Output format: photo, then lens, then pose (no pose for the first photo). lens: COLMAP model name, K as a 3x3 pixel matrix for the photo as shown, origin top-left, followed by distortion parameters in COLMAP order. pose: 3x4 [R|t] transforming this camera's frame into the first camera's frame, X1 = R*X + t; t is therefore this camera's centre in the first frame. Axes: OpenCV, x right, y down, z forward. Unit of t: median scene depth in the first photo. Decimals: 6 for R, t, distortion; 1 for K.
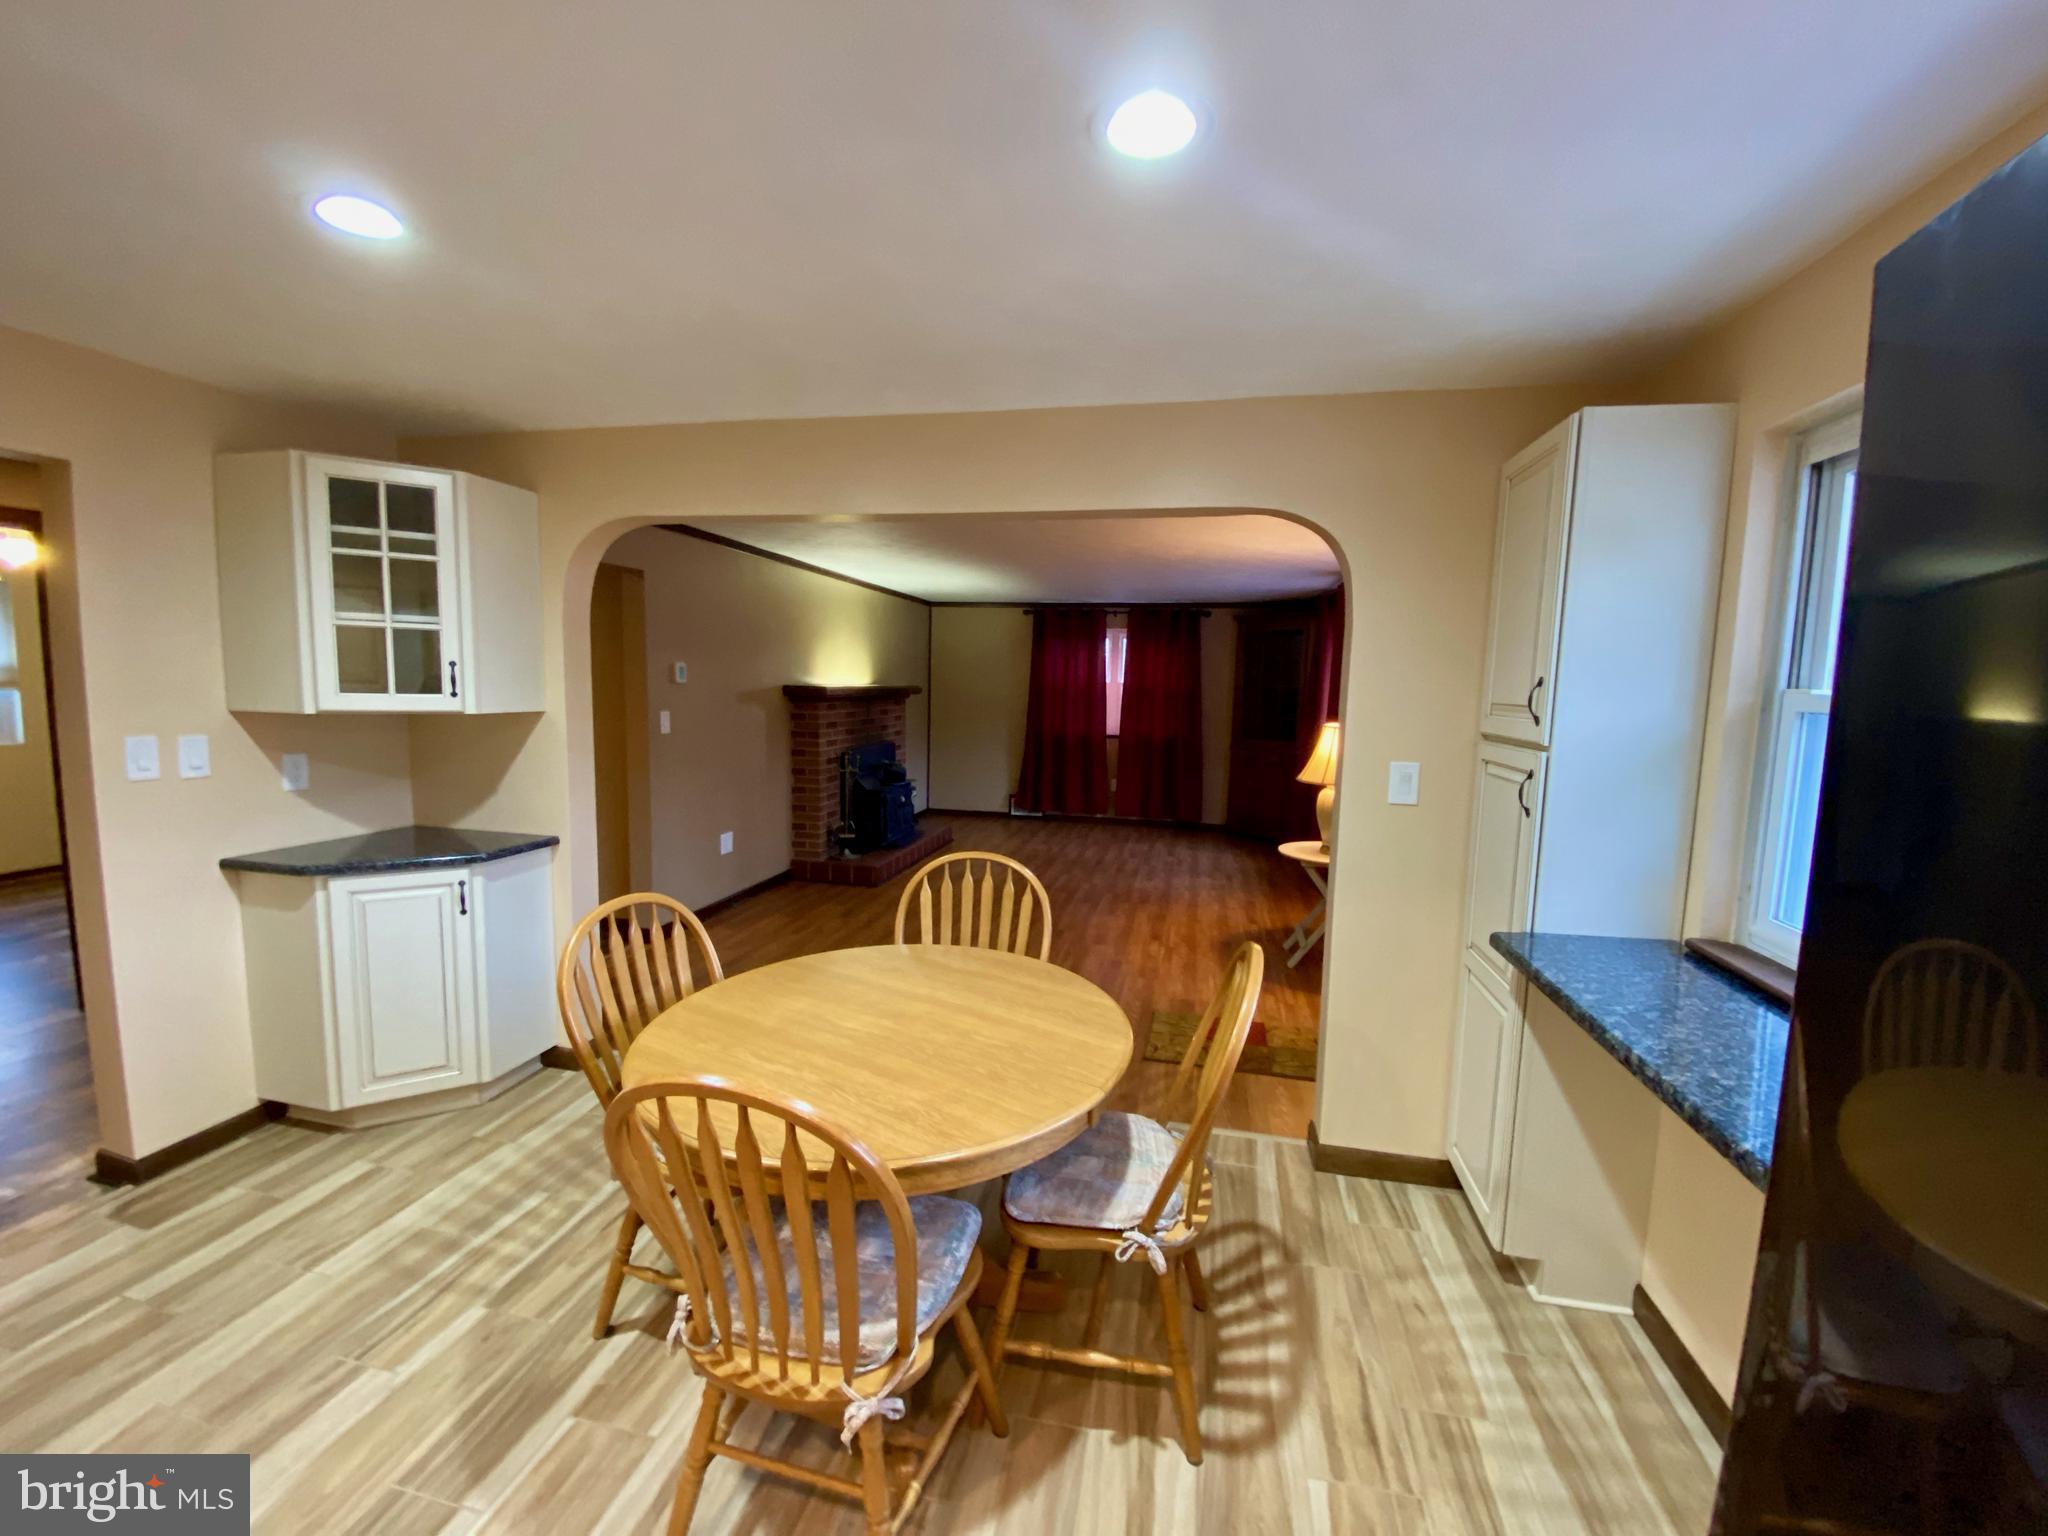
lens RADIAL K [[855.5, 0, 1032.9], [0, 855.5, 775.0], [0, 0, 1]] dist [0.024940, -0.021493]
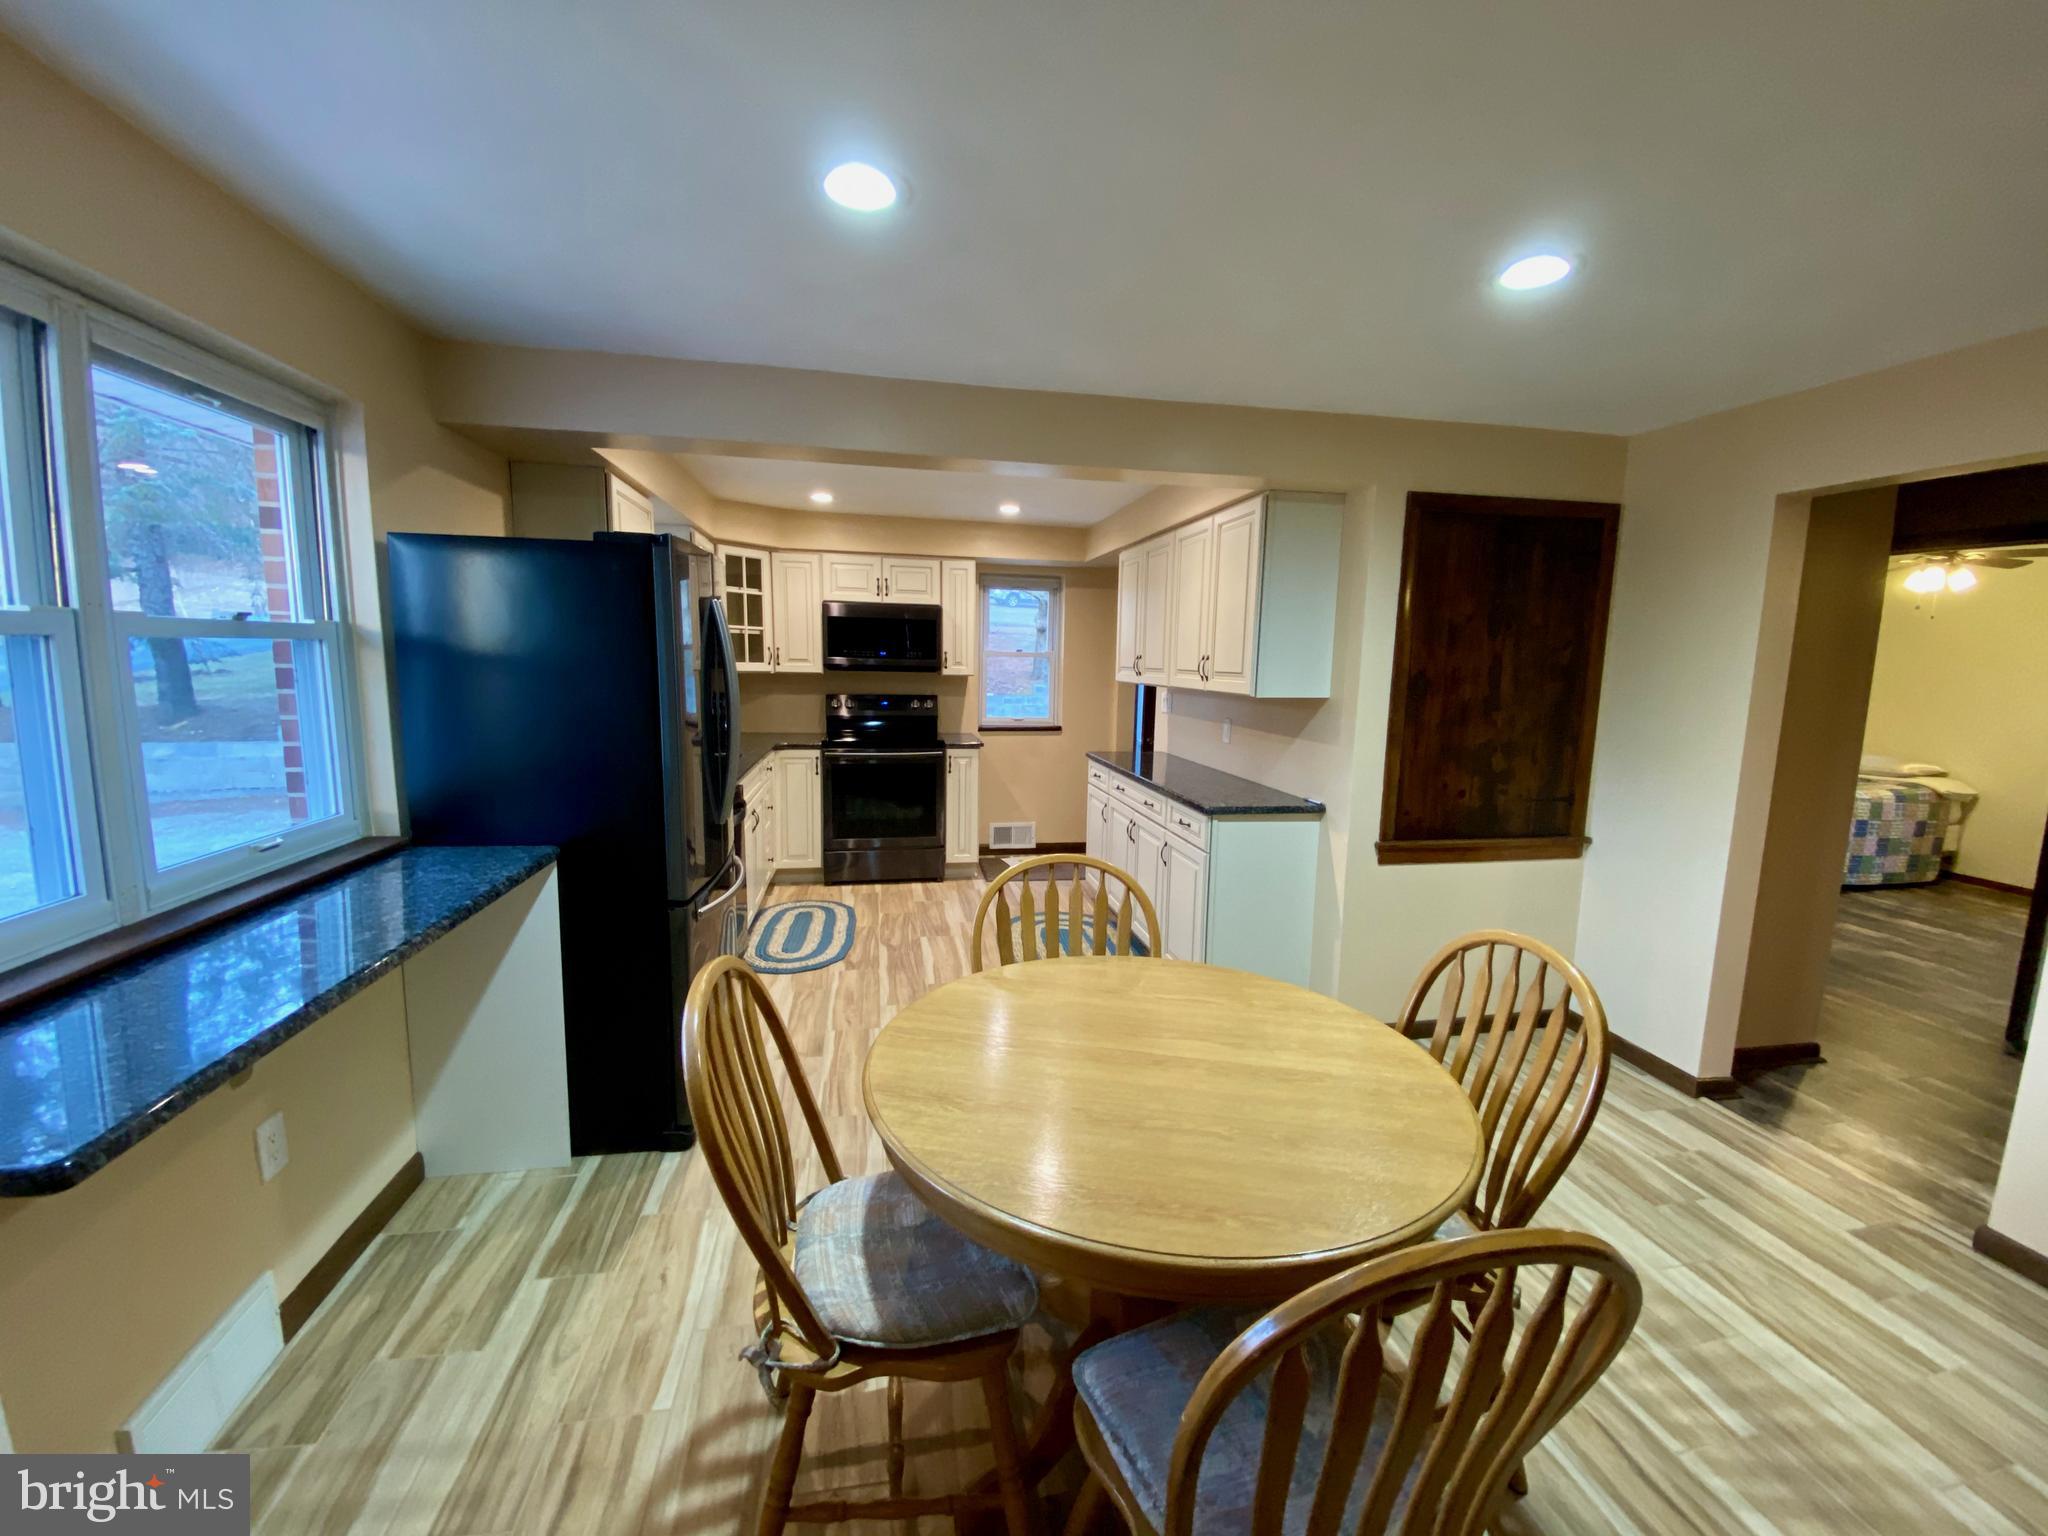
lens RADIAL K [[834.2, 0, 1029.8], [0, 834.2, 771.7], [0, 0, 1]] dist [0.025916, -0.025419]
pose [[-0.929387, 0.004530, -0.369078, 0.218628], [-0.083451, 0.971454, 0.222064, -0.131712], [0.359549, 0.237183, -0.902479, 1.424746]]
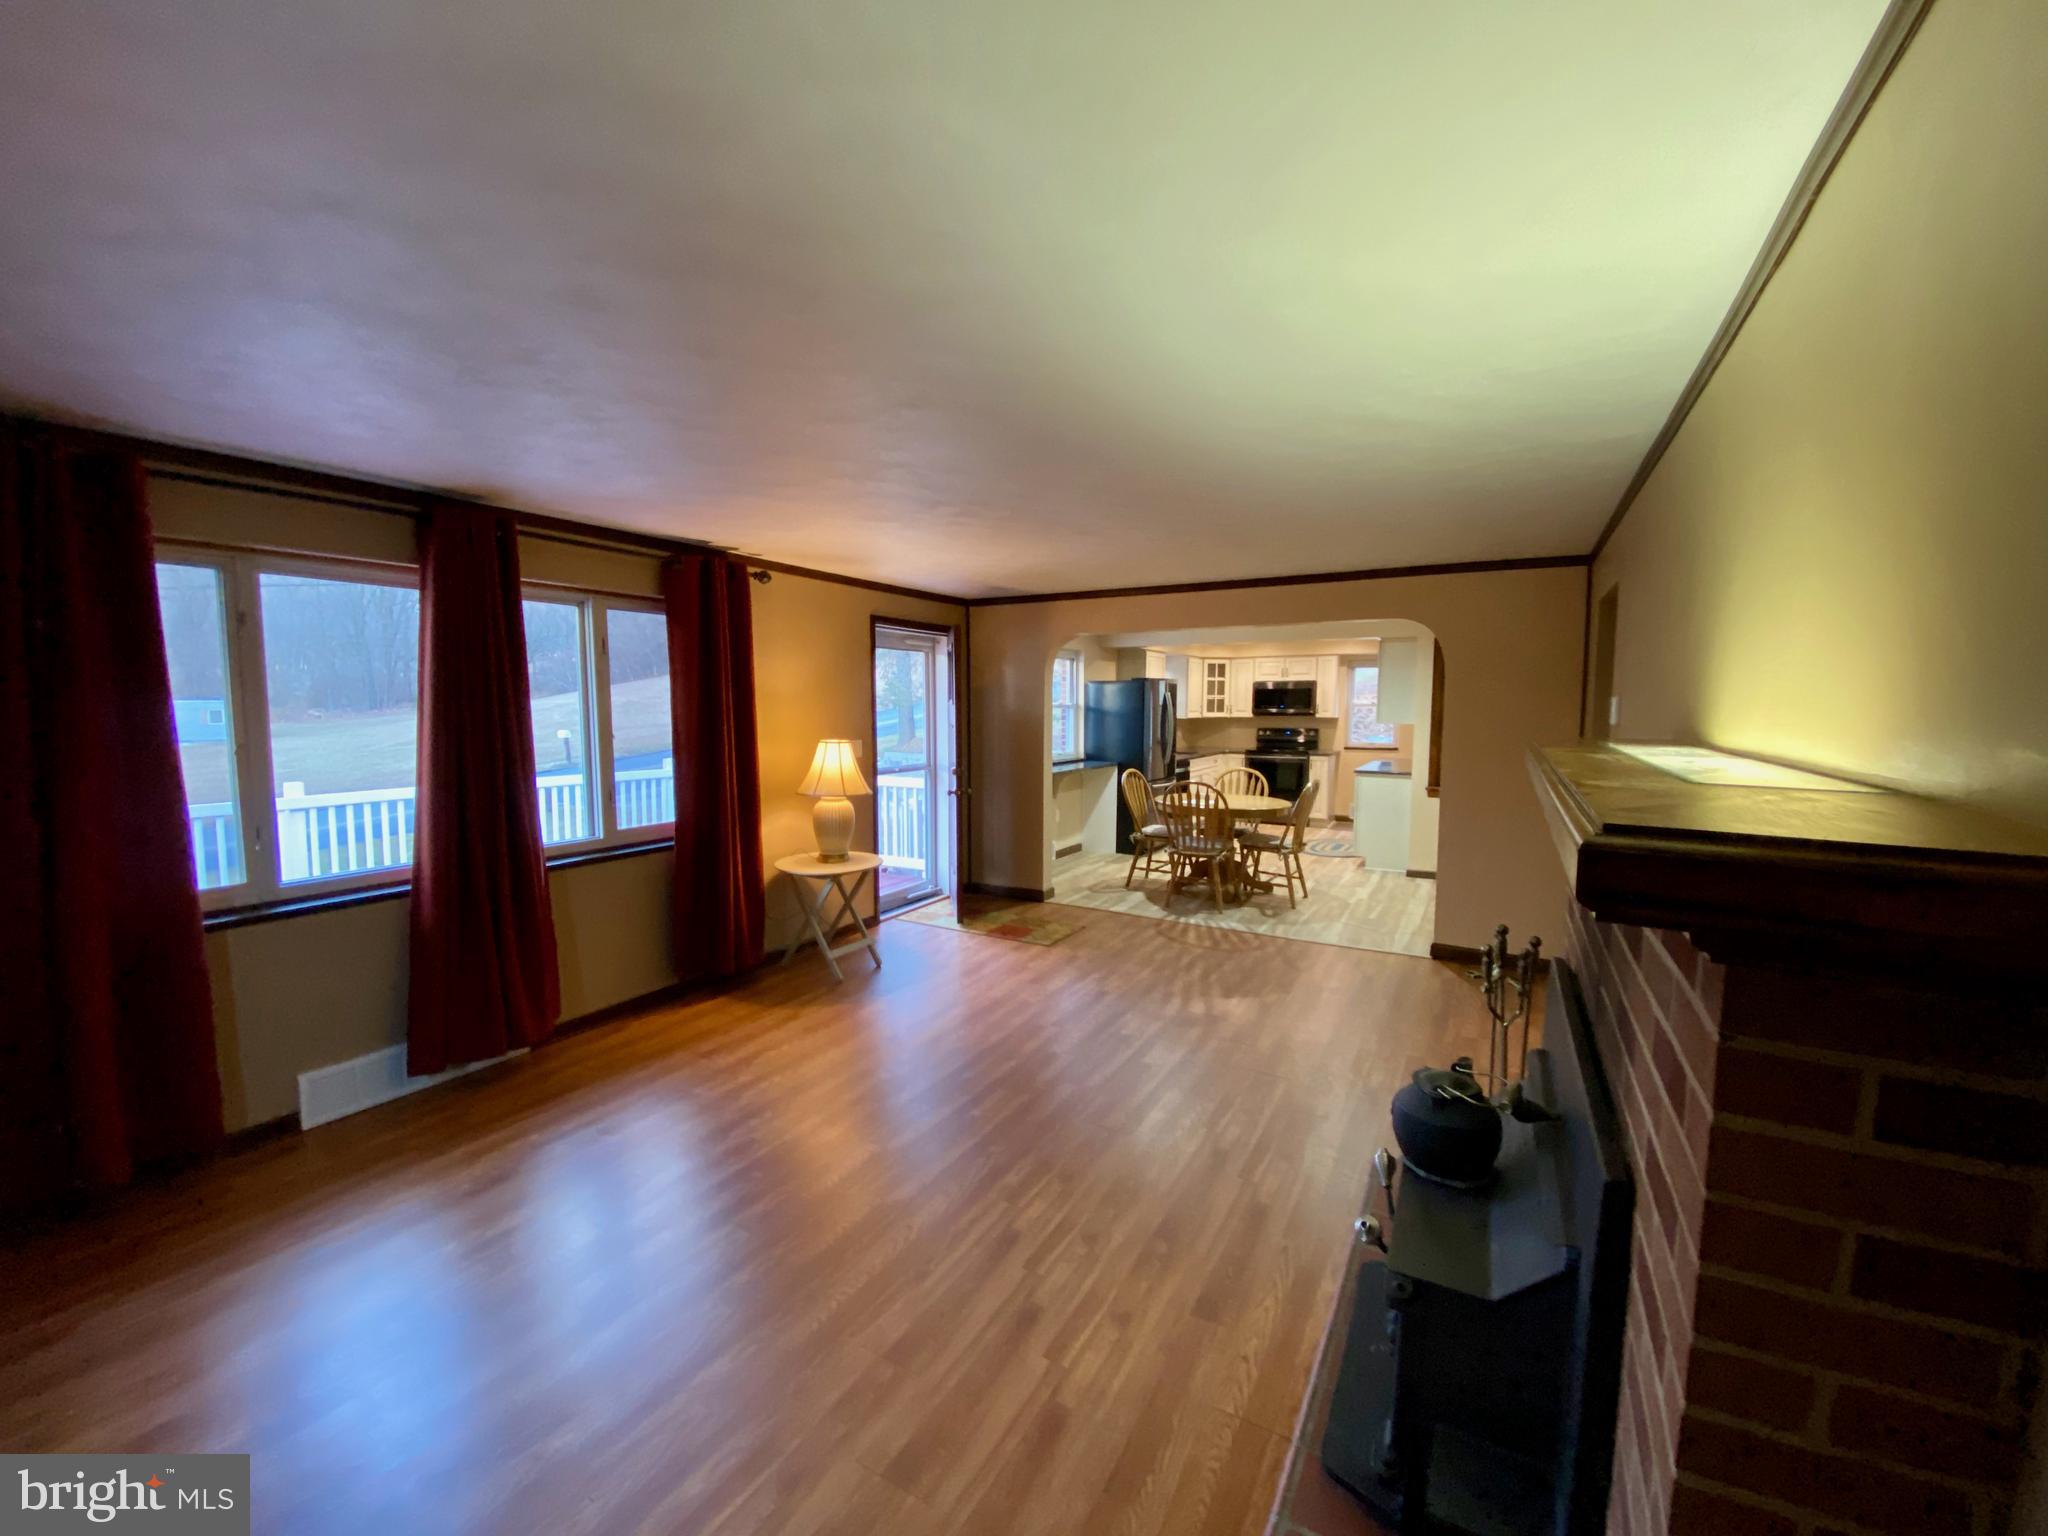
lens RADIAL K [[834.2, 0, 1029.8], [0, 834.2, 771.7], [0, 0, 1]] dist [0.025916, -0.025419]
pose [[-0.949367, -0.048870, 0.310345, -0.437484], [0.010817, 0.982157, 0.187750, -0.448270], [-0.313983, 0.181600, -0.931899, 4.048354]]
